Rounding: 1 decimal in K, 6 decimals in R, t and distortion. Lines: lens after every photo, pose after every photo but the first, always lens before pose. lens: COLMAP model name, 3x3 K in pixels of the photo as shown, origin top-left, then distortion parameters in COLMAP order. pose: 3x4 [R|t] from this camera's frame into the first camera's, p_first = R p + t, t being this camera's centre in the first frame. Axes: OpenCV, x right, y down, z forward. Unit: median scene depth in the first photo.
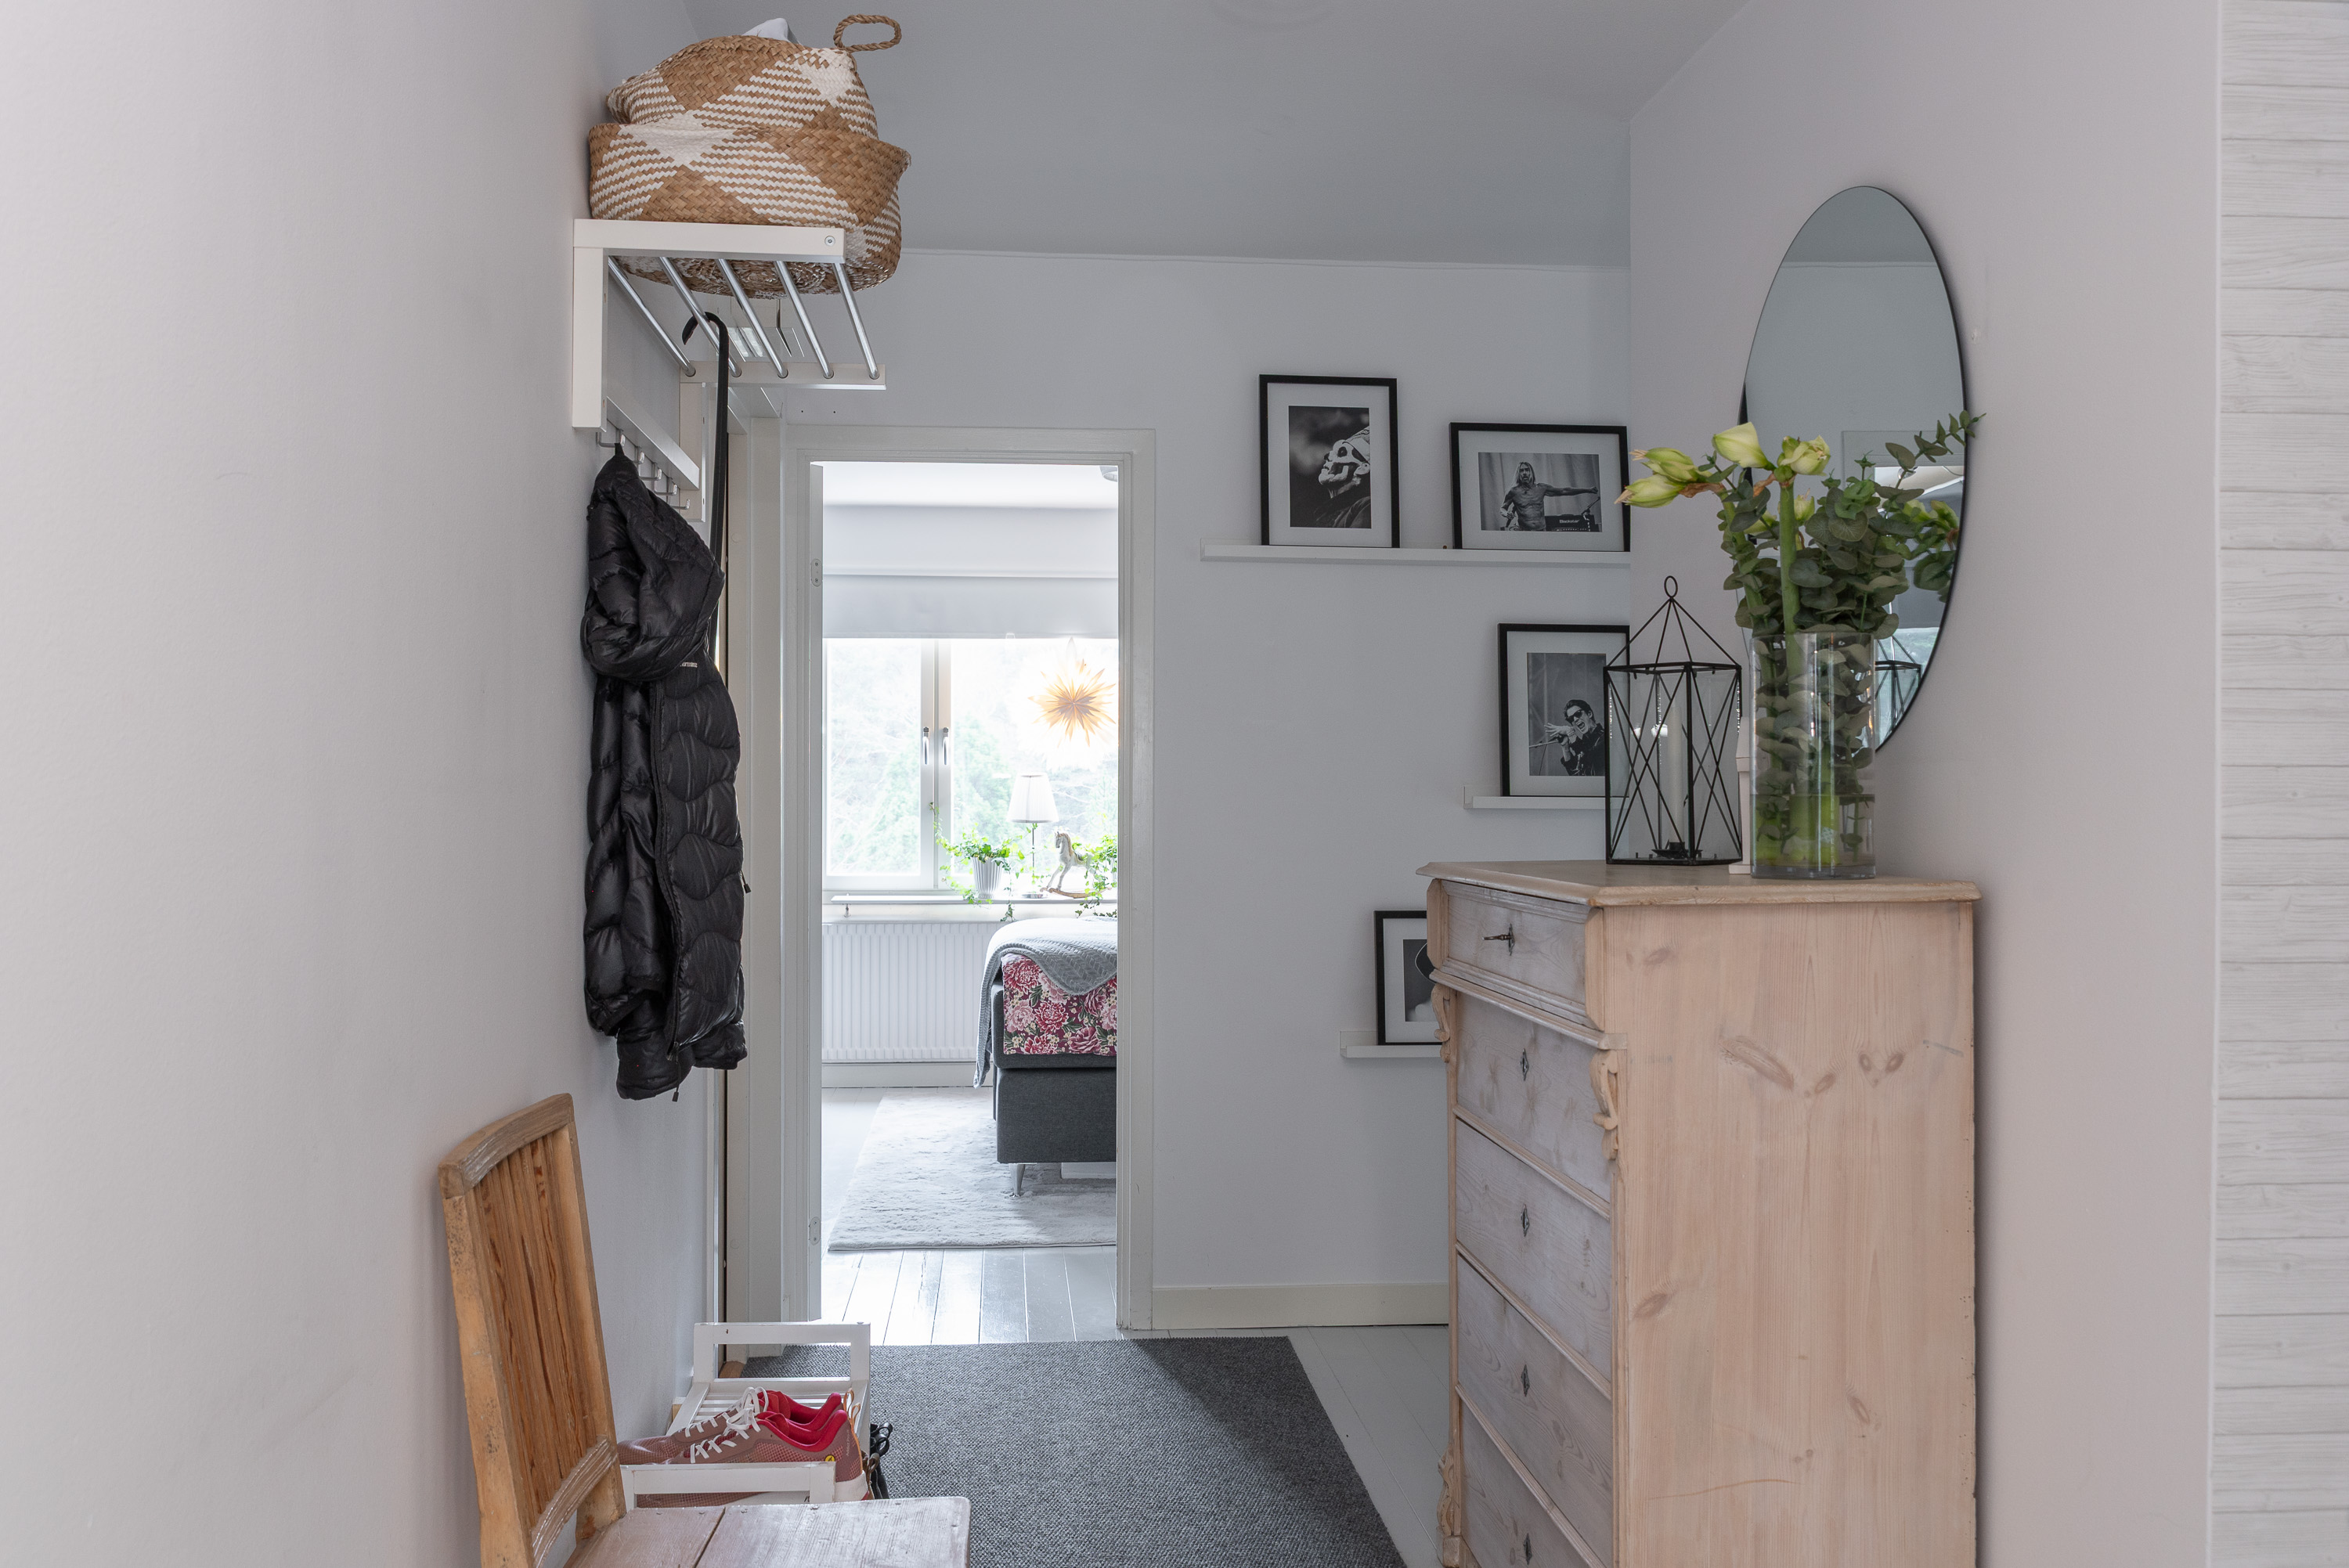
lens RADIAL K [[2015.0, 0, 1172.1], [0, 2015.0, 789.2], [0, 0, 1]] dist [-0.016014, -0.000490]
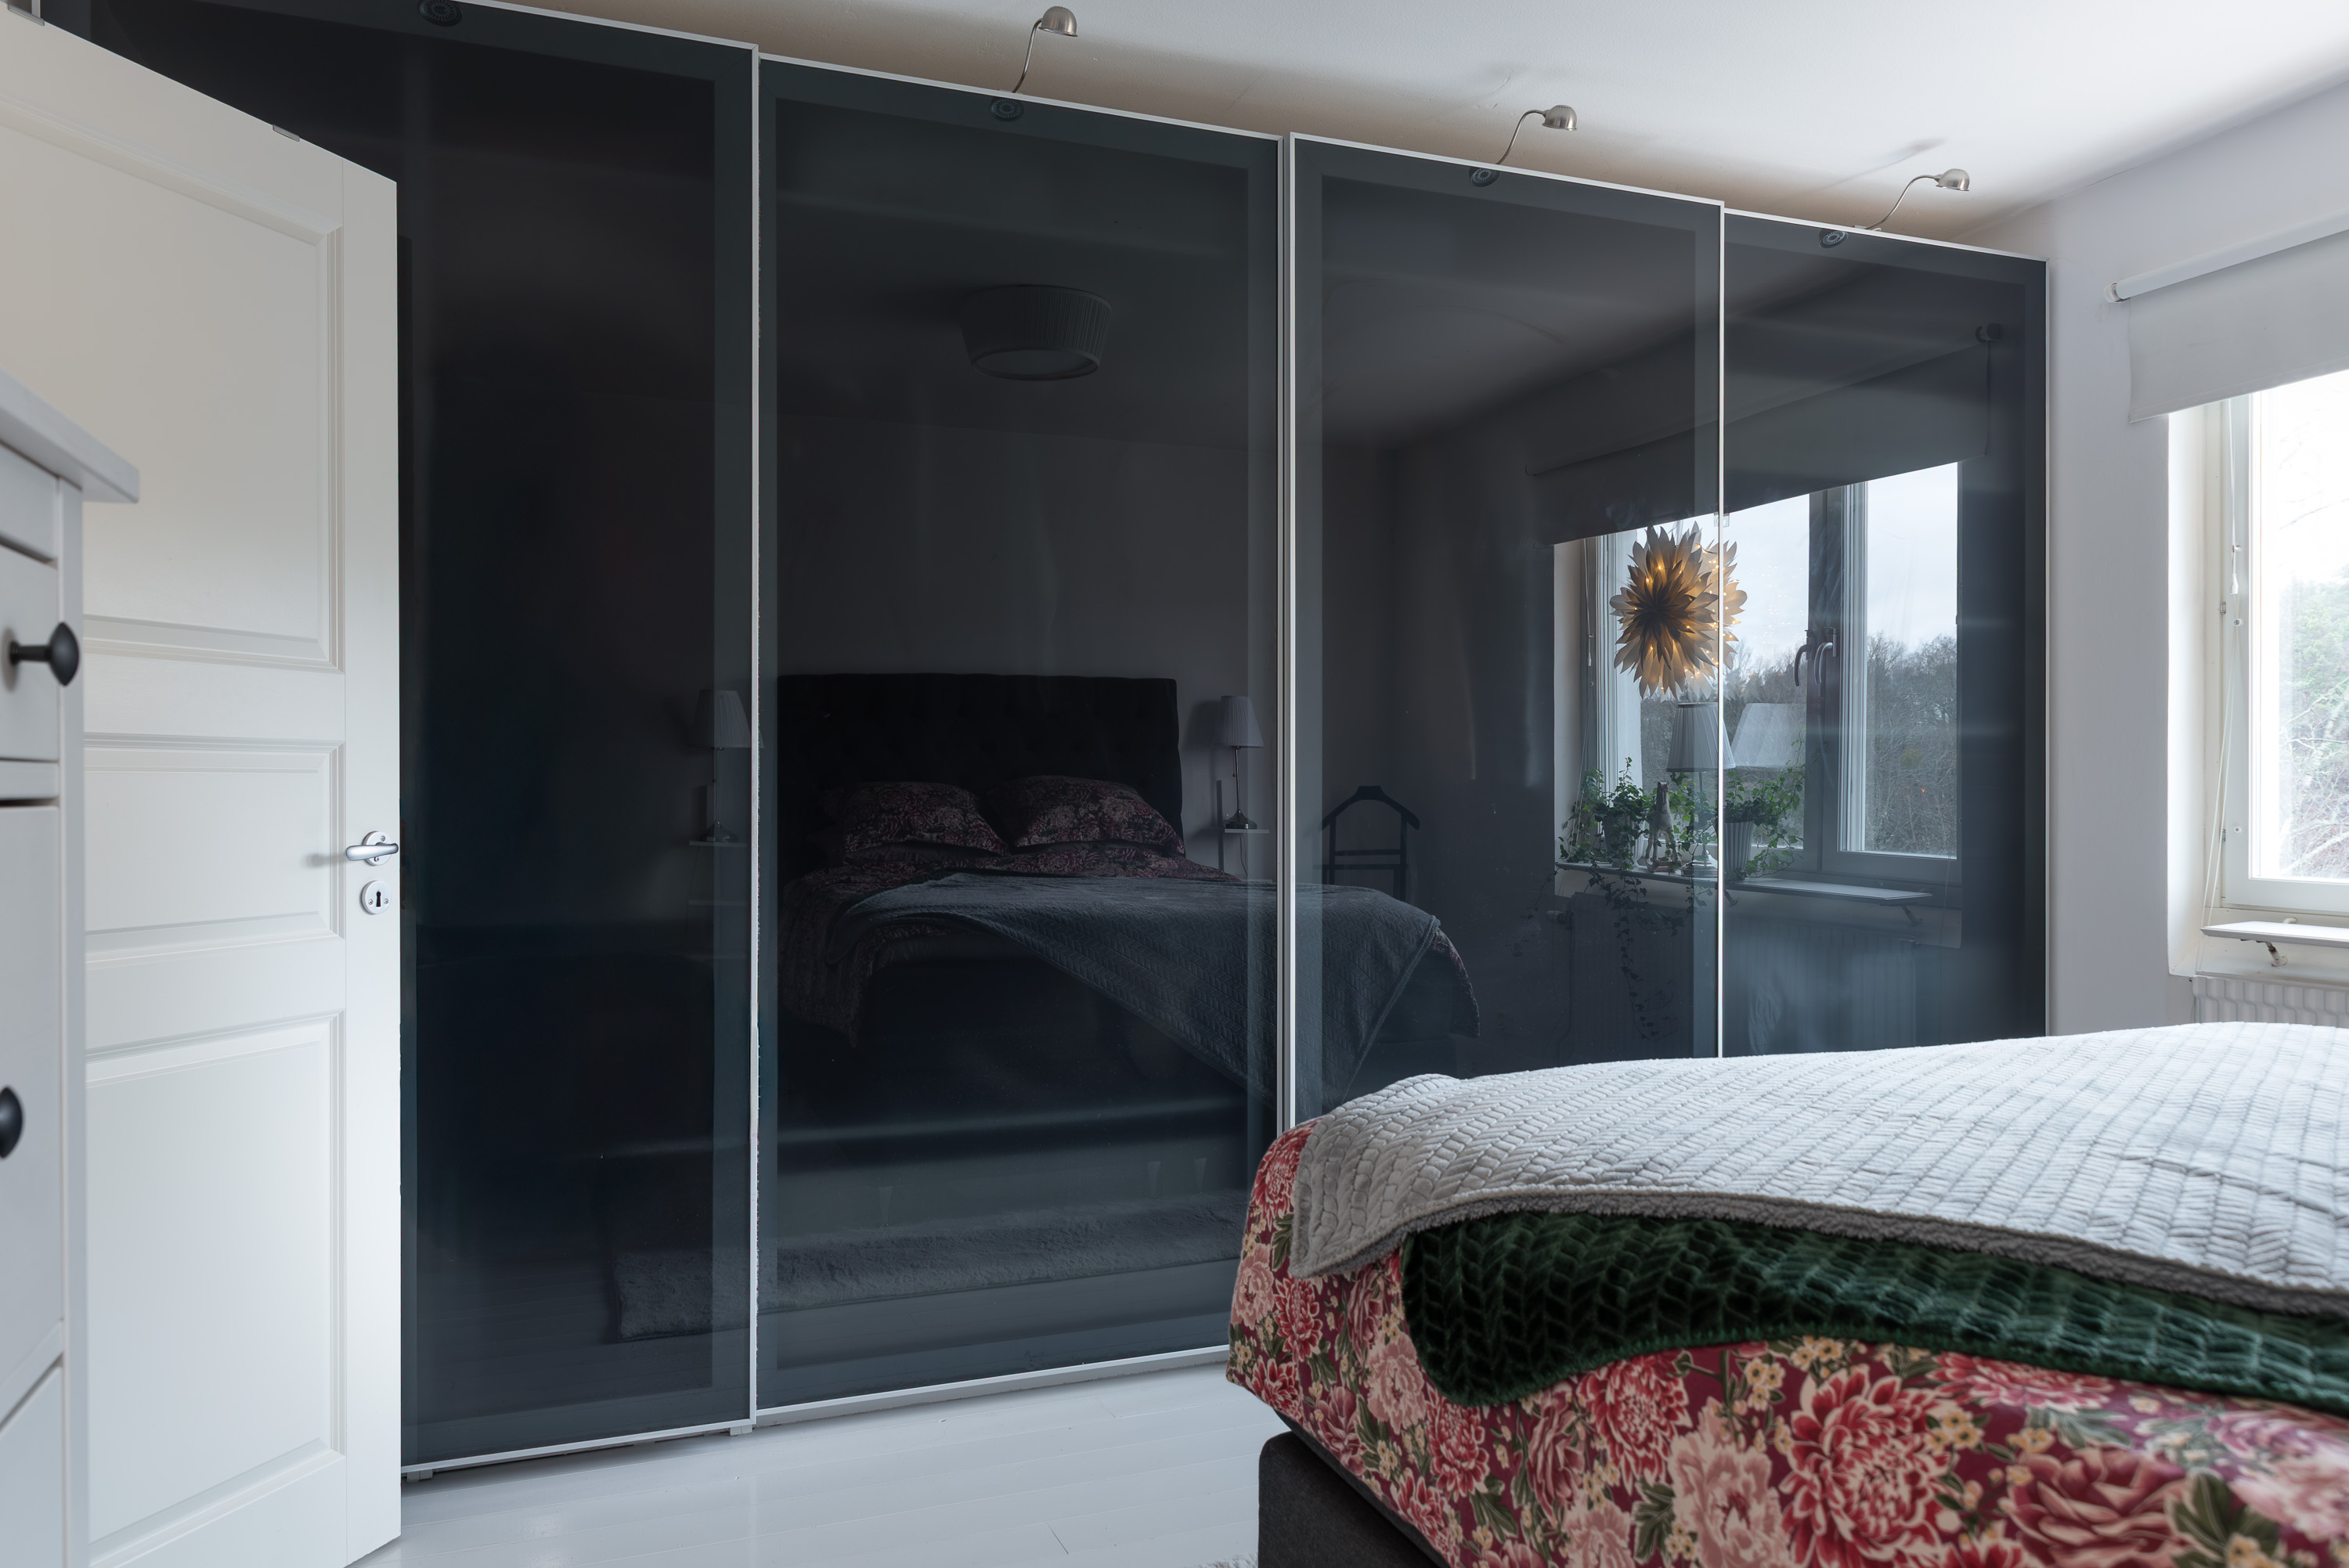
lens RADIAL K [[1592.1, 0, 1175.3], [0, 1592.1, 782.7], [0, 0, 1]] dist [-0.020402, 0.002982]
pose [[0.277449, -0.004100, -0.960732, 0.185196], [0.009639, 0.999952, -0.001483, 0.025508], [0.960692, -0.008849, 0.277476, 0.925993]]
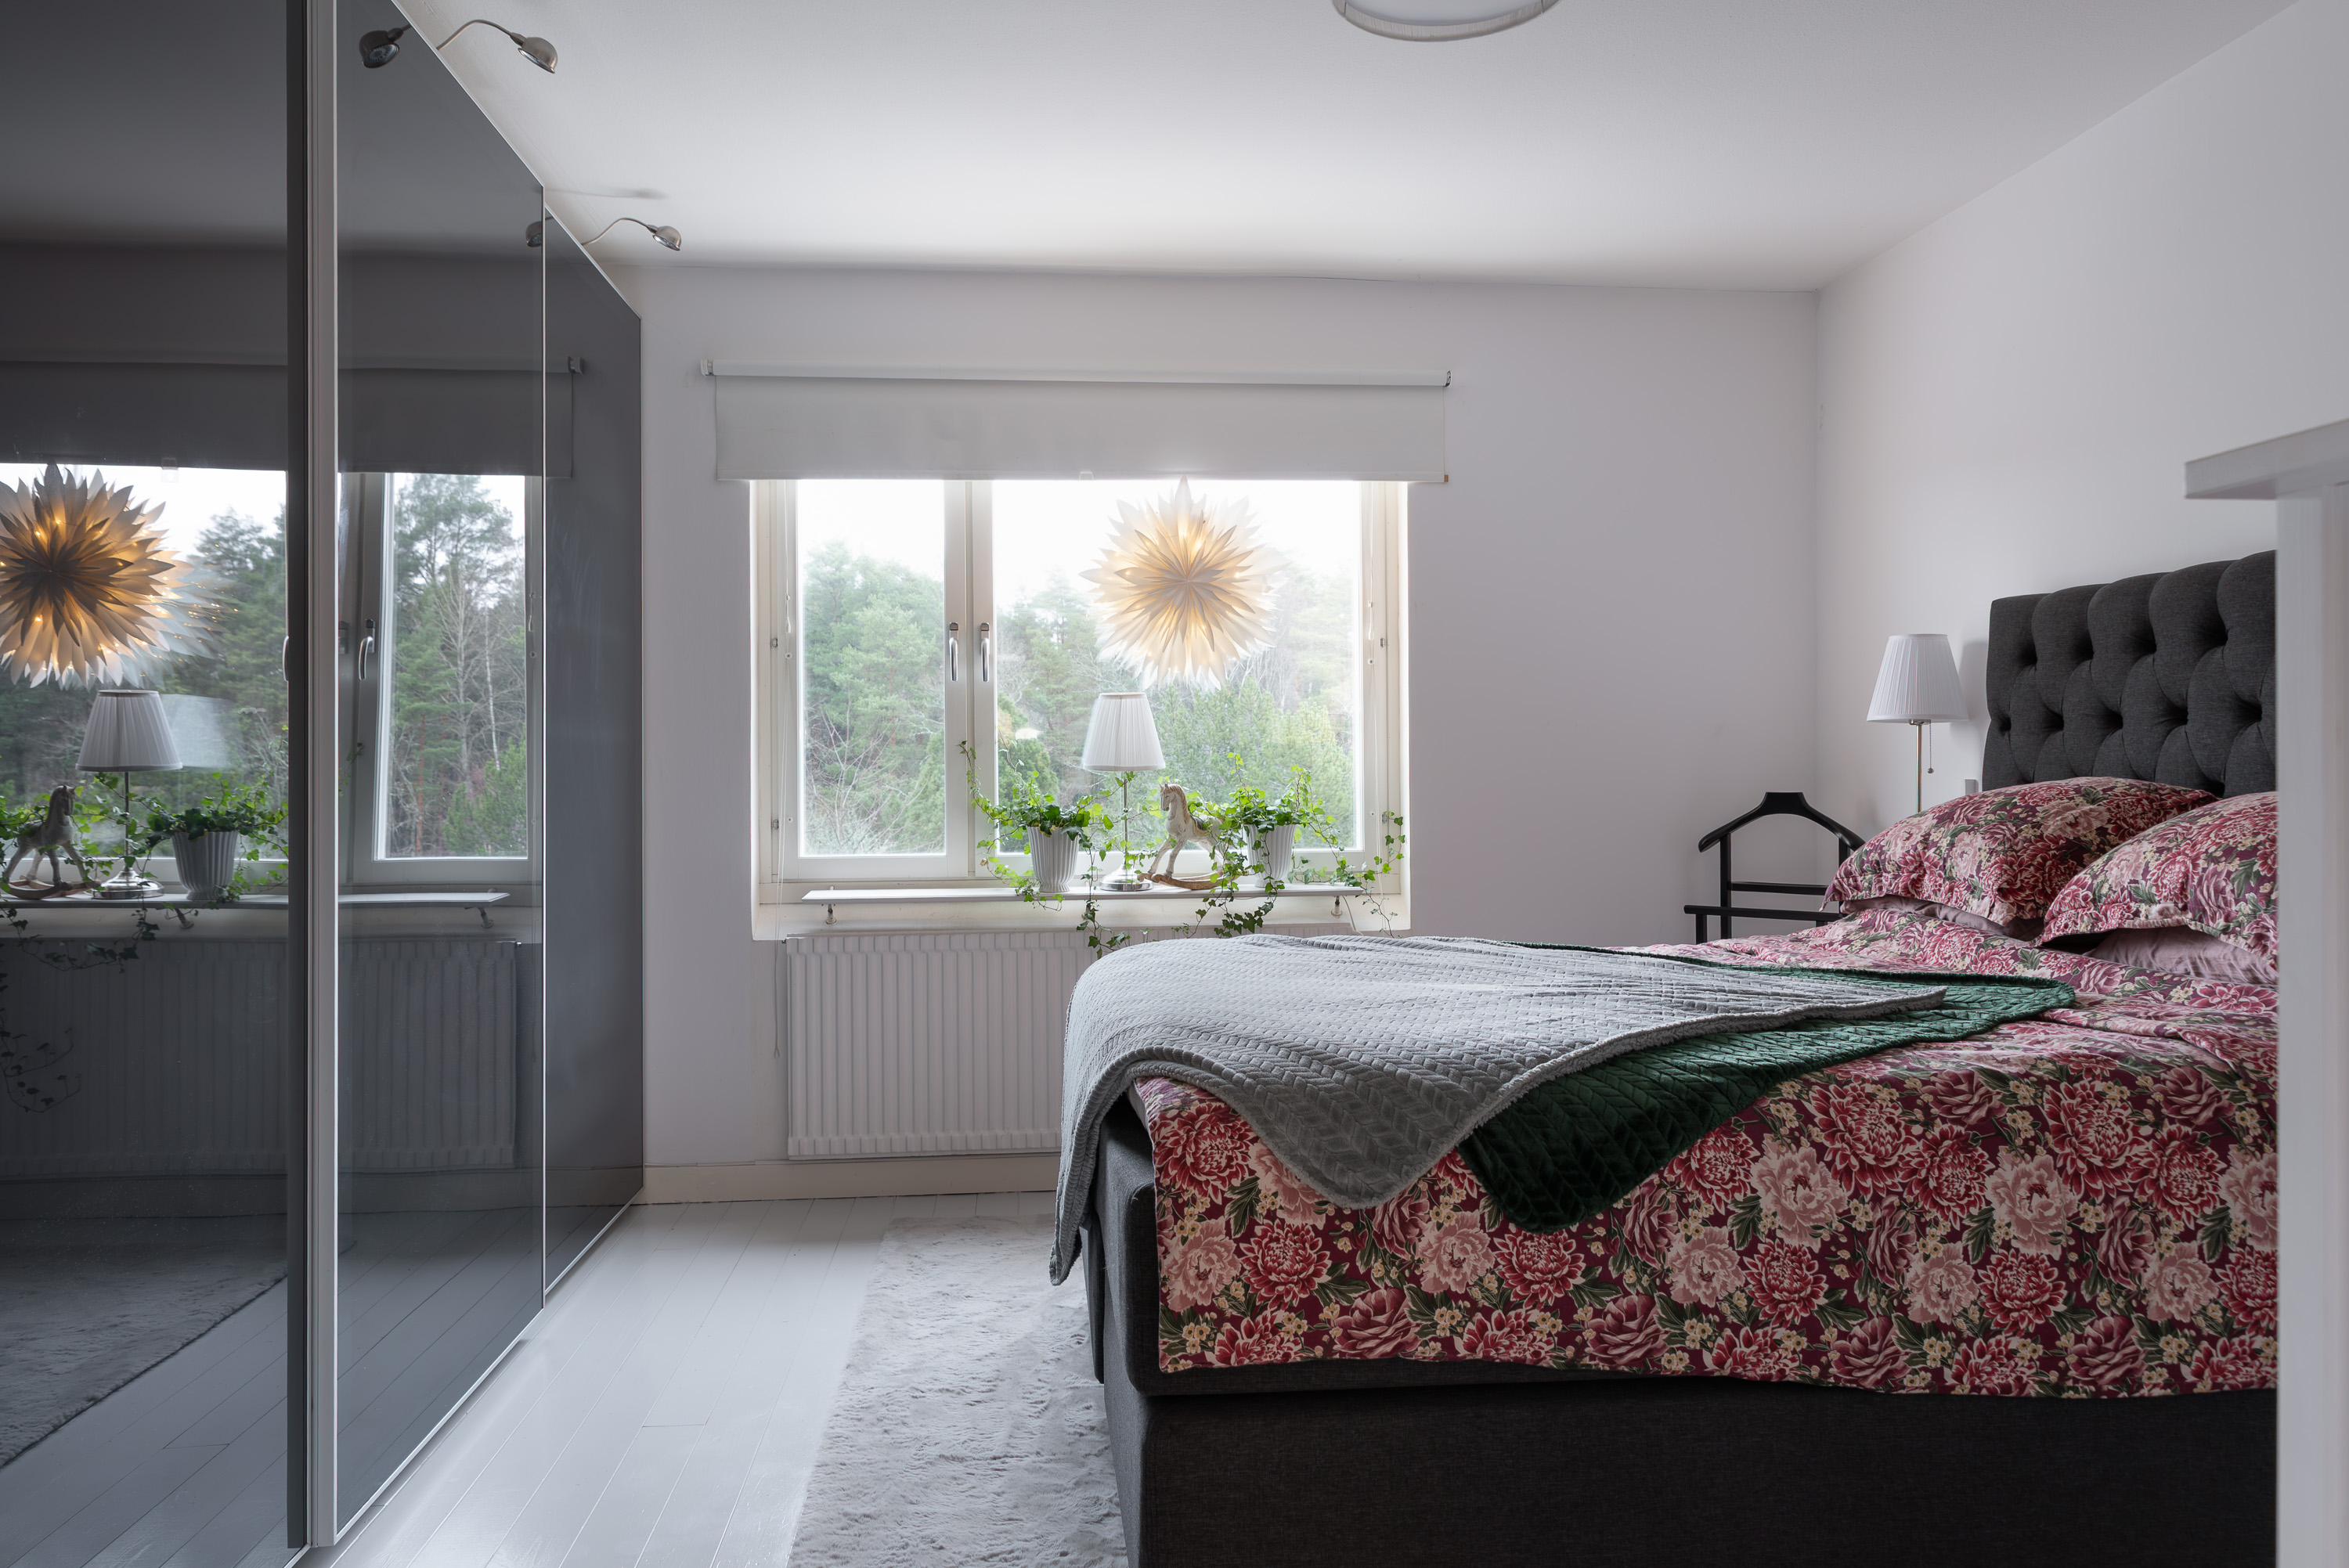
lens RADIAL K [[1582.9, 0, 1182.4], [0, 1582.9, 777.0], [0, 0, 1]] dist [0.002615, -0.005922]
pose [[0.999848, -0.008774, 0.015038, -0.084439], [0.008673, 0.999939, 0.006771, 0.022162], [-0.015096, -0.006640, 0.999864, 0.727501]]
